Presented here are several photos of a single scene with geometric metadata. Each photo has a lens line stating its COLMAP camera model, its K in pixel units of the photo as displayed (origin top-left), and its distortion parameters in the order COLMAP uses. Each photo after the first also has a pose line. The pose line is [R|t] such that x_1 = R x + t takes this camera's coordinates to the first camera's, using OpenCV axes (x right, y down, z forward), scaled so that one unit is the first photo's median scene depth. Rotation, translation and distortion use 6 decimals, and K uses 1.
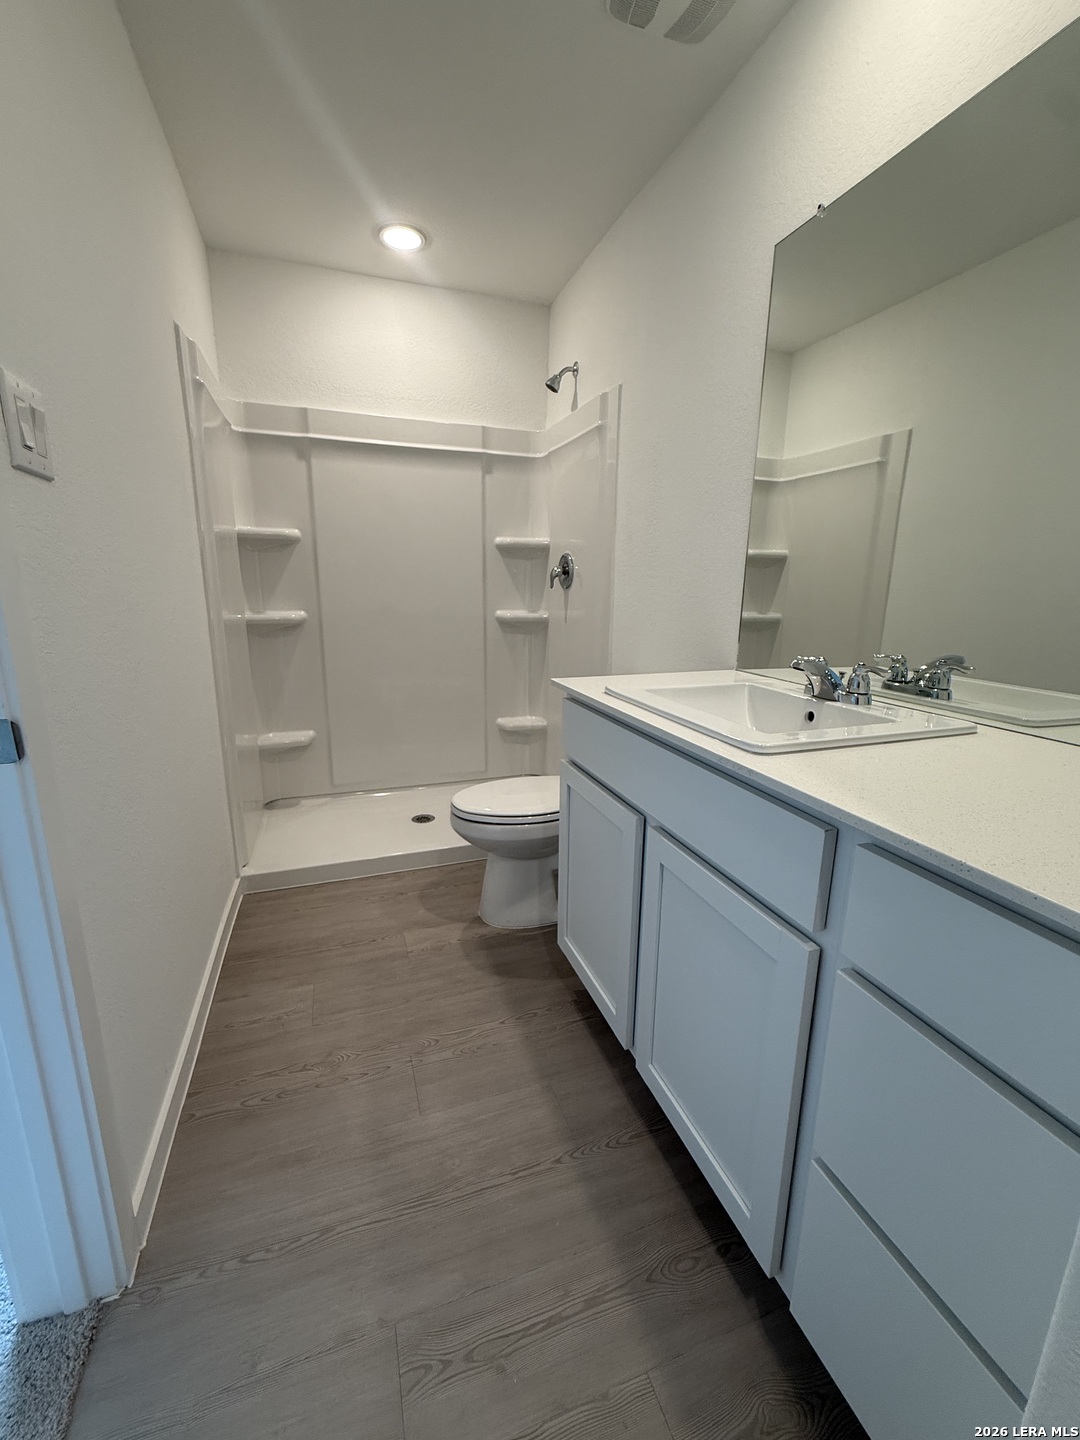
lens RADIAL K [[583.5, 0, 541.8], [0, 583.5, 717.5], [0, 0, 1]] dist [-0.000885, 0.000741]
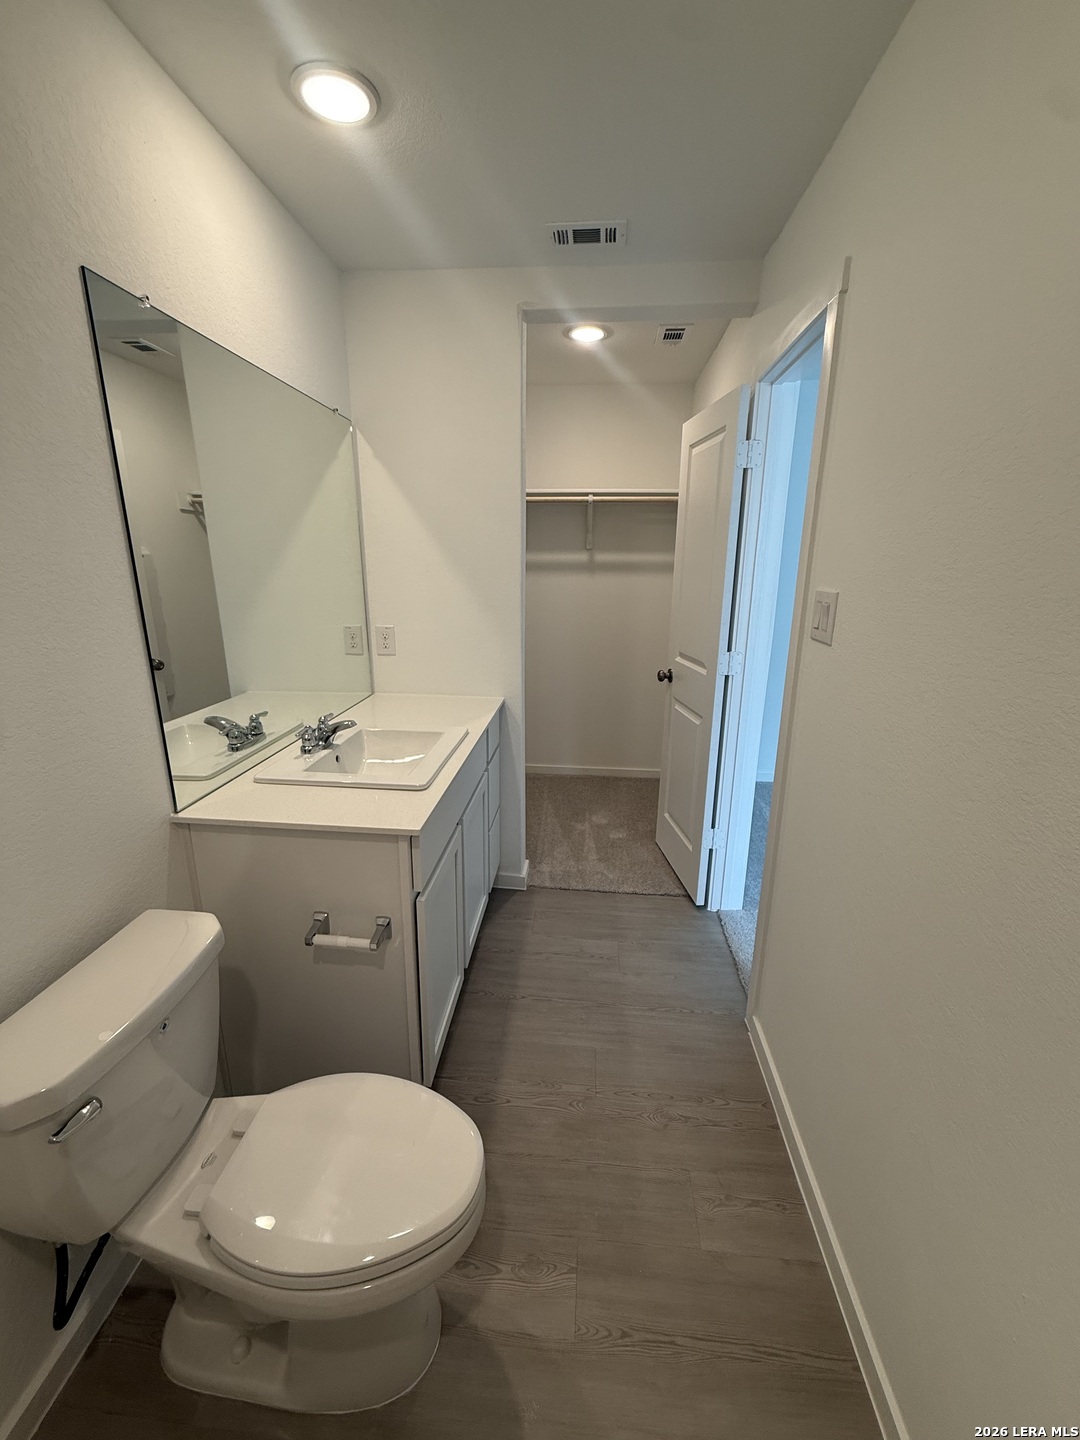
lens RADIAL K [[583.5, 0, 538.9], [0, 583.5, 716.6], [0, 0, 1]] dist [-0.000885, 0.000741]
pose [[-0.909186, -0.132347, 0.394797, -0.598908], [0.070834, 0.885164, 0.459855, -0.778634], [-0.410321, 0.446059, -0.795404, 2.036936]]
